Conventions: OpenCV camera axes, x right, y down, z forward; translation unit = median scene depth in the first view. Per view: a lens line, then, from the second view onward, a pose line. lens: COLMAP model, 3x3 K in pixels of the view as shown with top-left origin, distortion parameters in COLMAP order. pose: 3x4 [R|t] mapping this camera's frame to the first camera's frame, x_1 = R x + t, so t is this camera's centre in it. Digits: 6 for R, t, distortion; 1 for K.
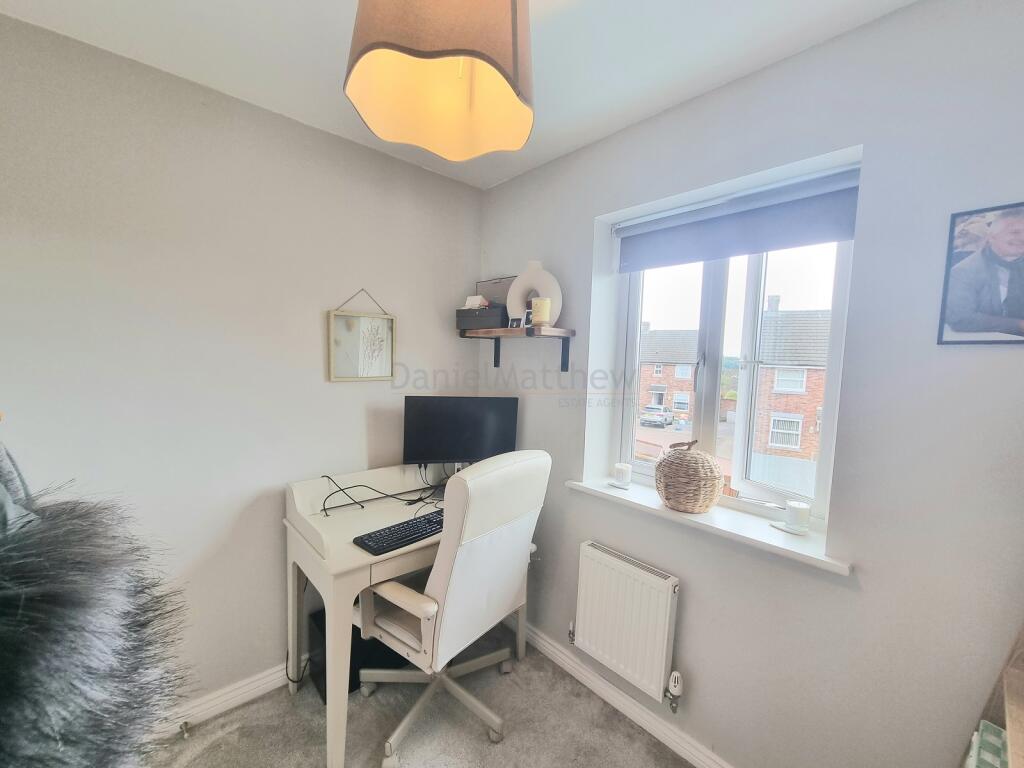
lens RADIAL K [[419.9, 0, 517.7], [0, 419.9, 392.8], [0, 0, 1]] dist [-0.002532, -0.000999]
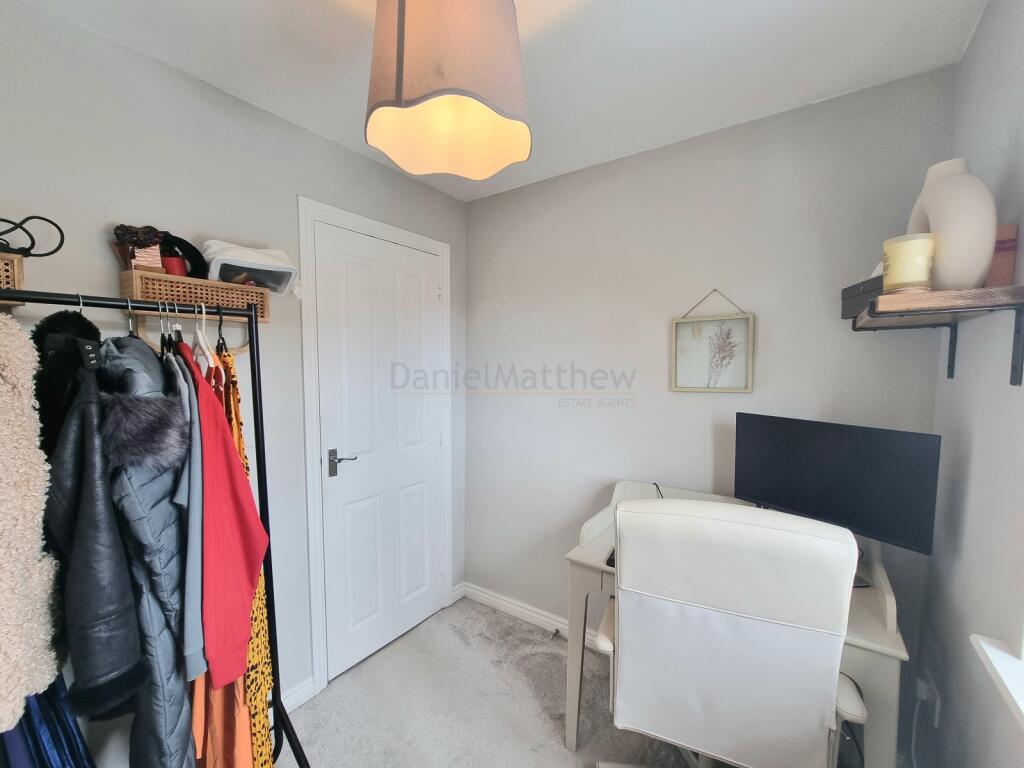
lens RADIAL K [[419.9, 0, 517.7], [0, 419.9, 392.8], [0, 0, 1]] dist [-0.002532, -0.000999]
pose [[0.222803, 0.037263, -0.974151, 0.418894], [-0.077924, 0.996753, 0.020306, -0.013041], [0.971744, 0.071385, 0.224983, 0.415022]]
